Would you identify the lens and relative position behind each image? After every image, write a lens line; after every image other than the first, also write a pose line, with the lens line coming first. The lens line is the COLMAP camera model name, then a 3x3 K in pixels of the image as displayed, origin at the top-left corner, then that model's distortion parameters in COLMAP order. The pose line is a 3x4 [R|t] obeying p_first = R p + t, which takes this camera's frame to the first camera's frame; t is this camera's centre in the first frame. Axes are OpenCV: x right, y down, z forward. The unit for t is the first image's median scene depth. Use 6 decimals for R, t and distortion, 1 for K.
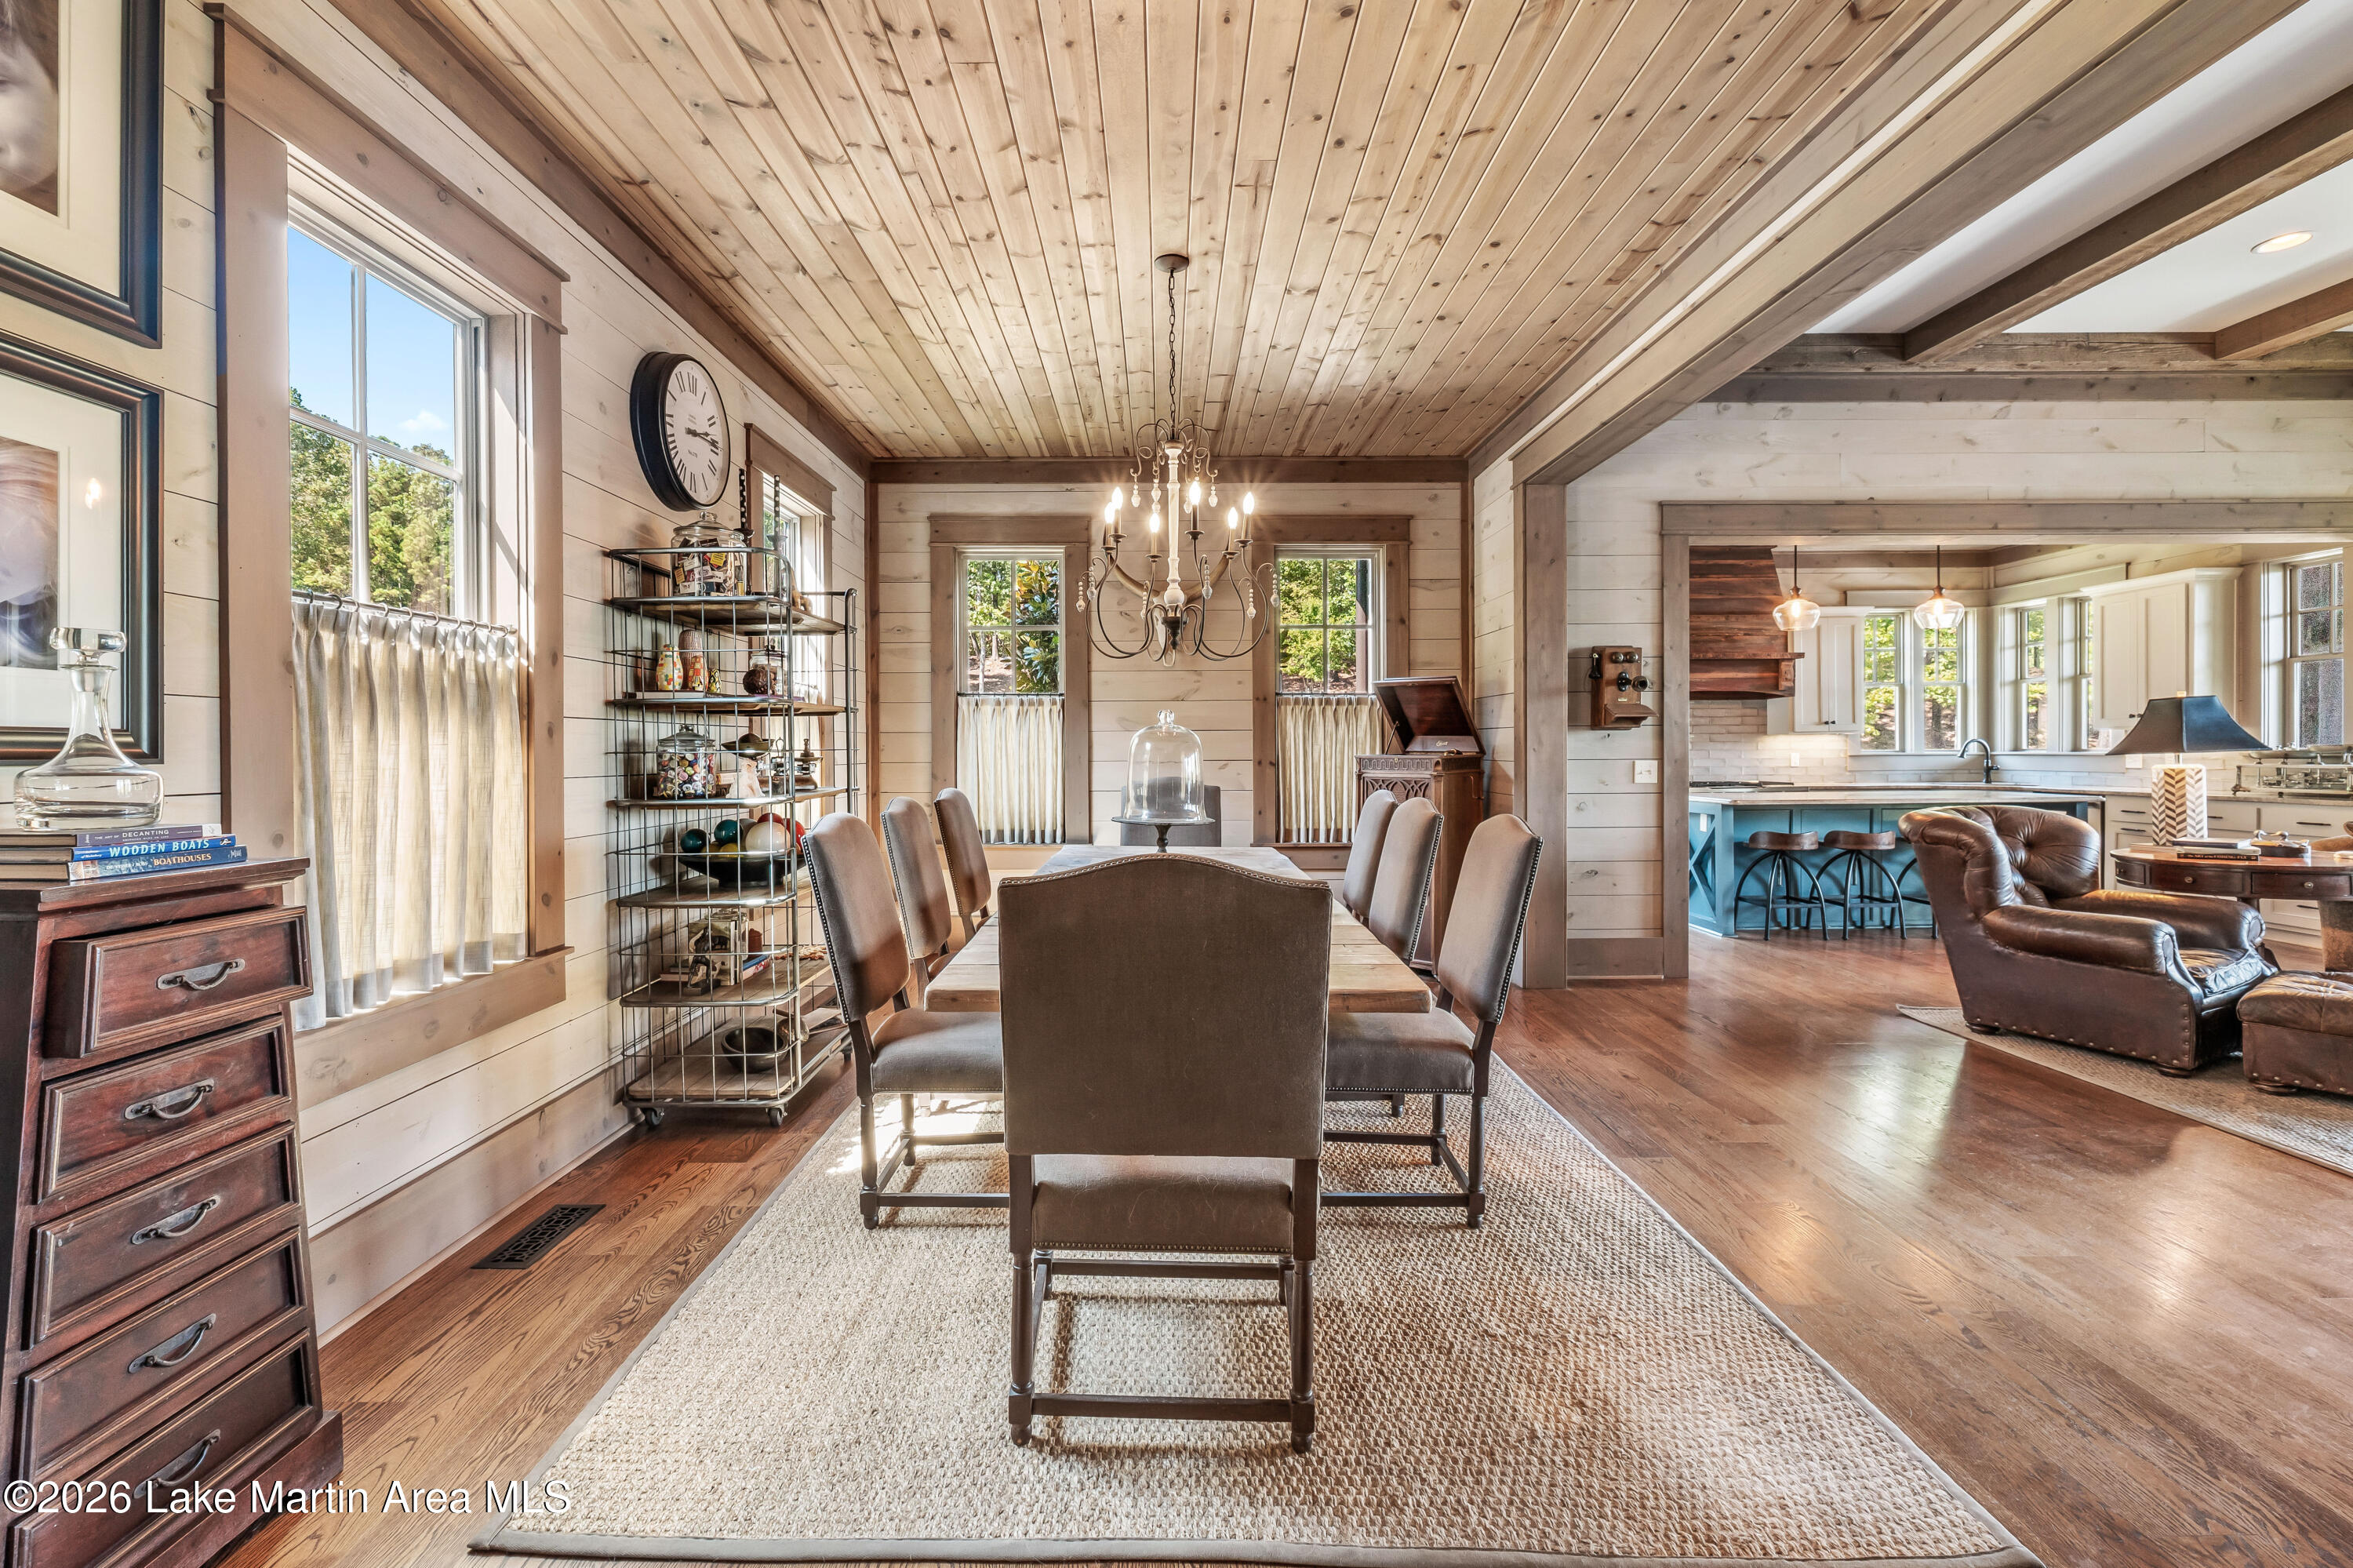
lens RADIAL K [[1006.8, 0, 1165.9], [0, 1006.8, 758.6], [0, 0, 1]] dist [-0.004375, -0.000503]
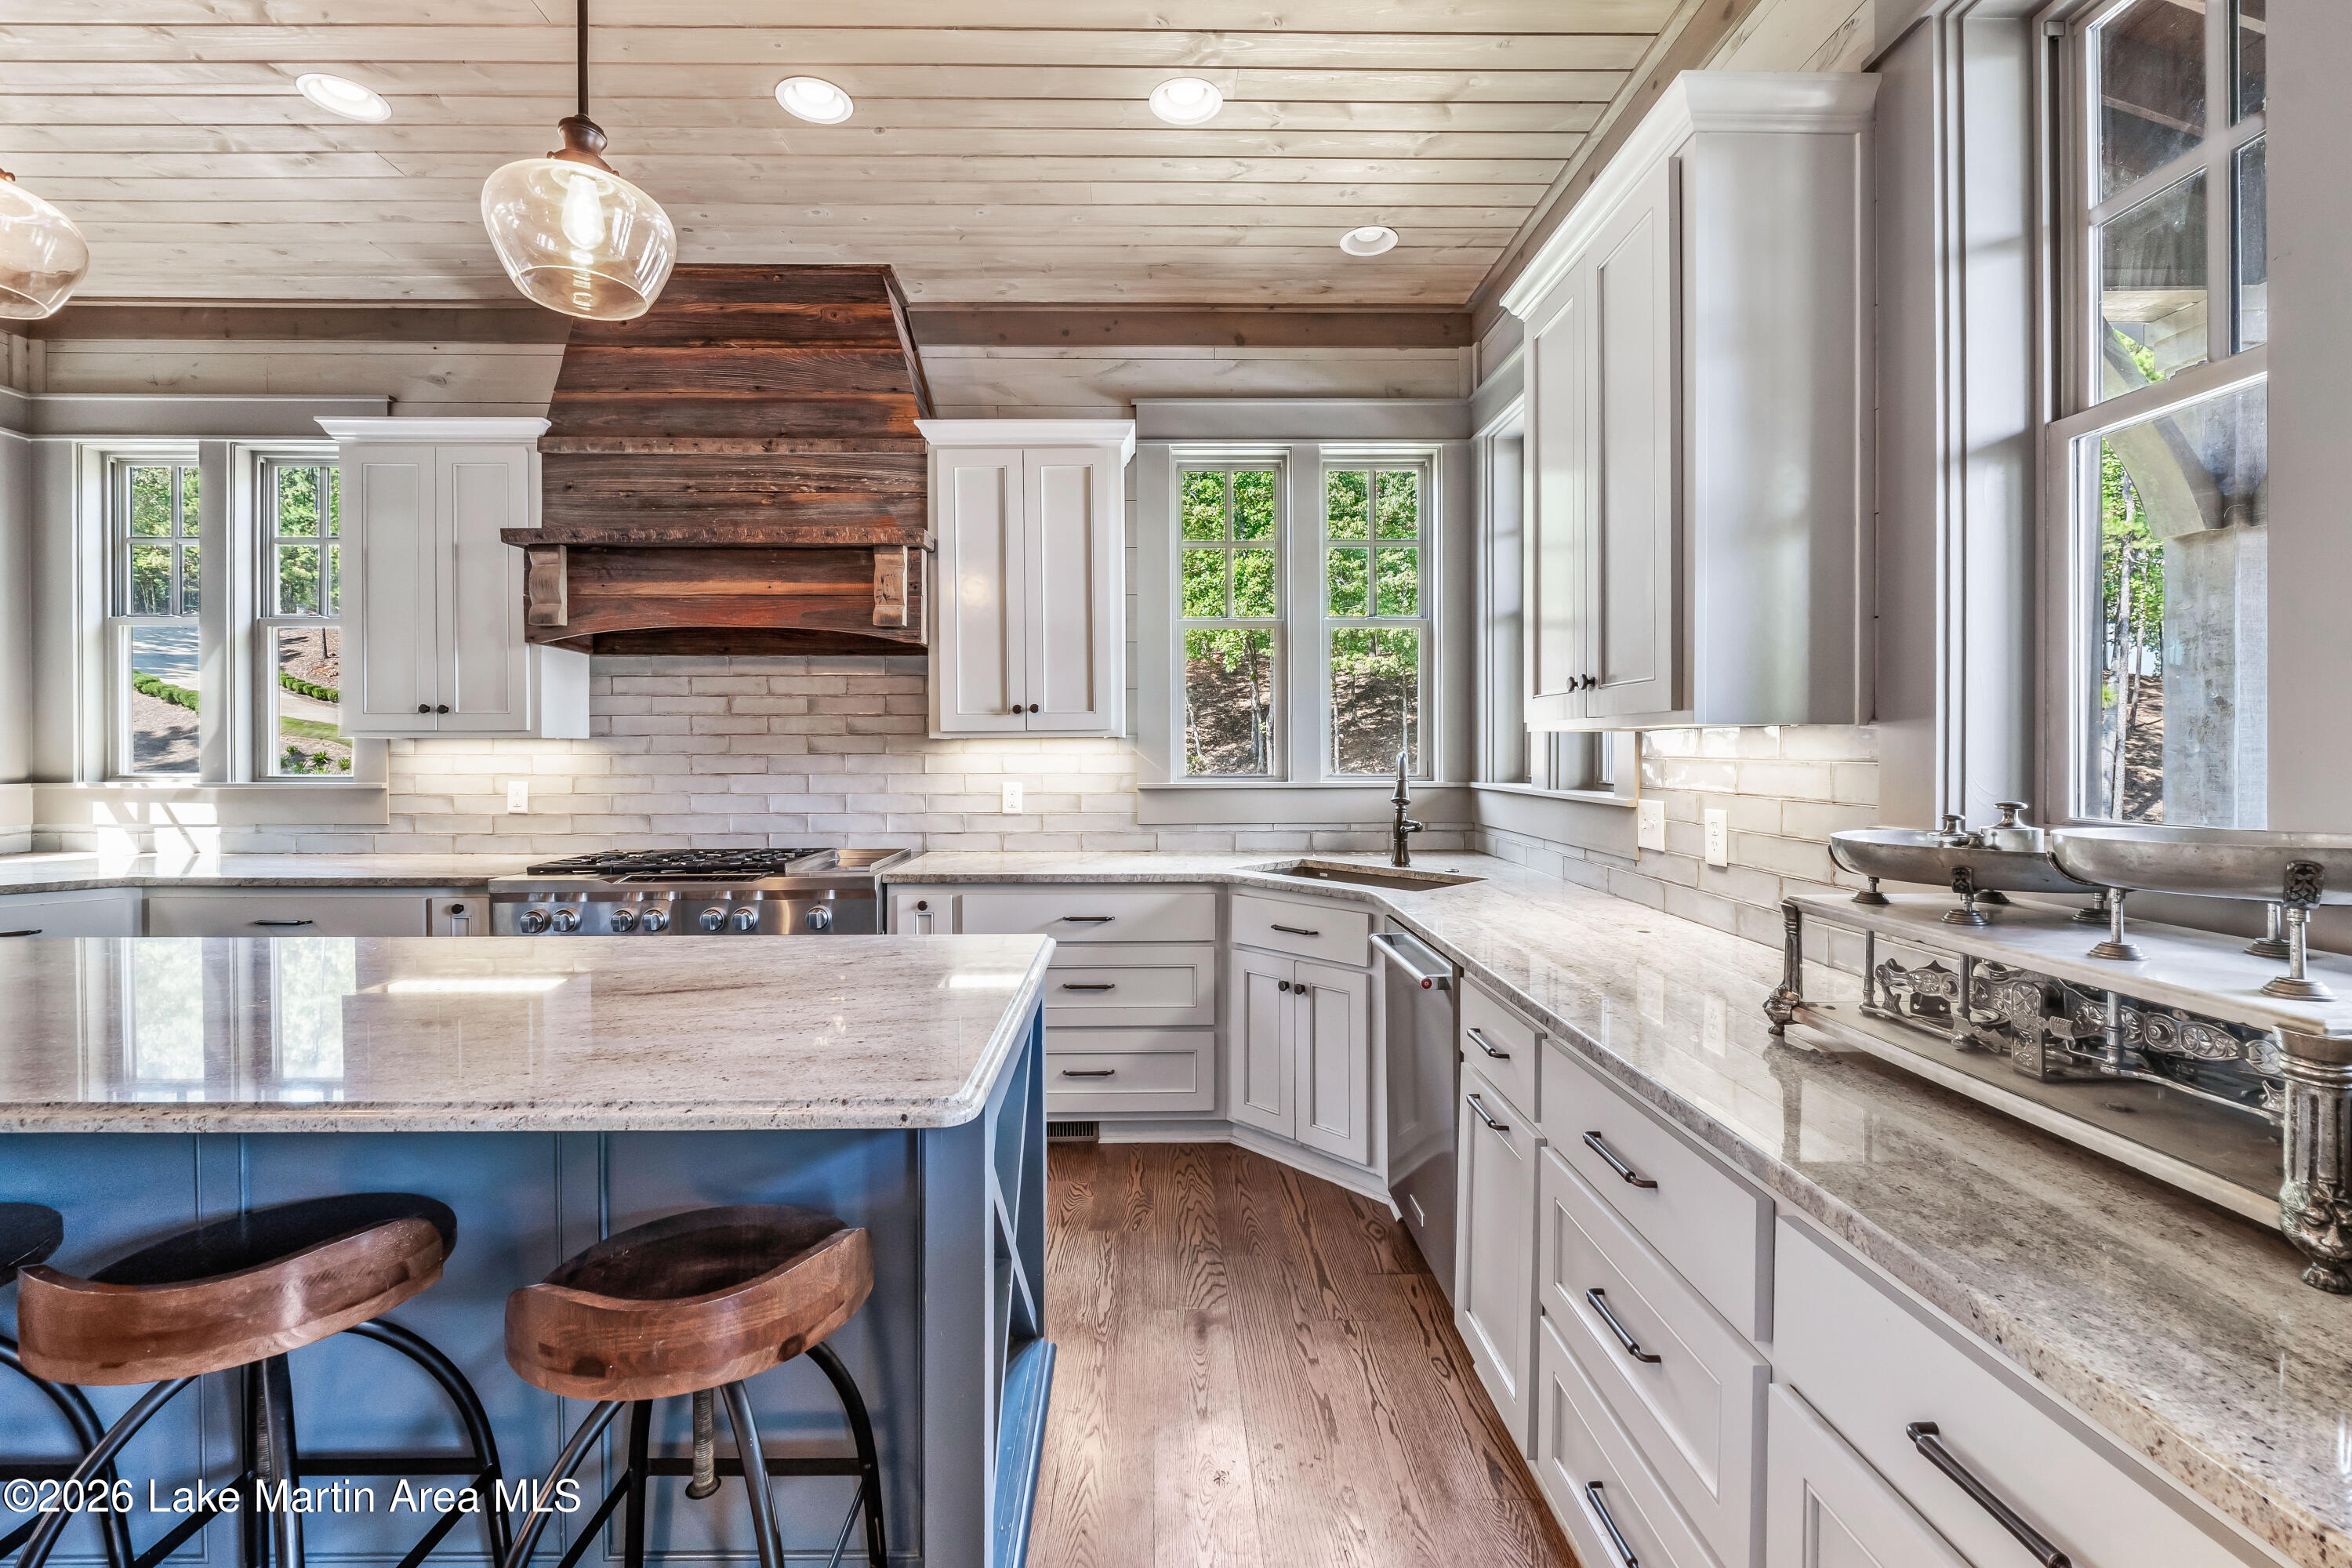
lens RADIAL K [[1006.4, 0, 1165.4], [0, 1006.4, 758.6], [0, 0, 1]] dist [-0.004375, -0.000503]
pose [[0.999890, 0.003716, 0.014394, 1.158688], [-0.003766, 0.999987, 0.003490, -0.028874], [-0.014380, -0.003544, 0.999890, 0.975636]]
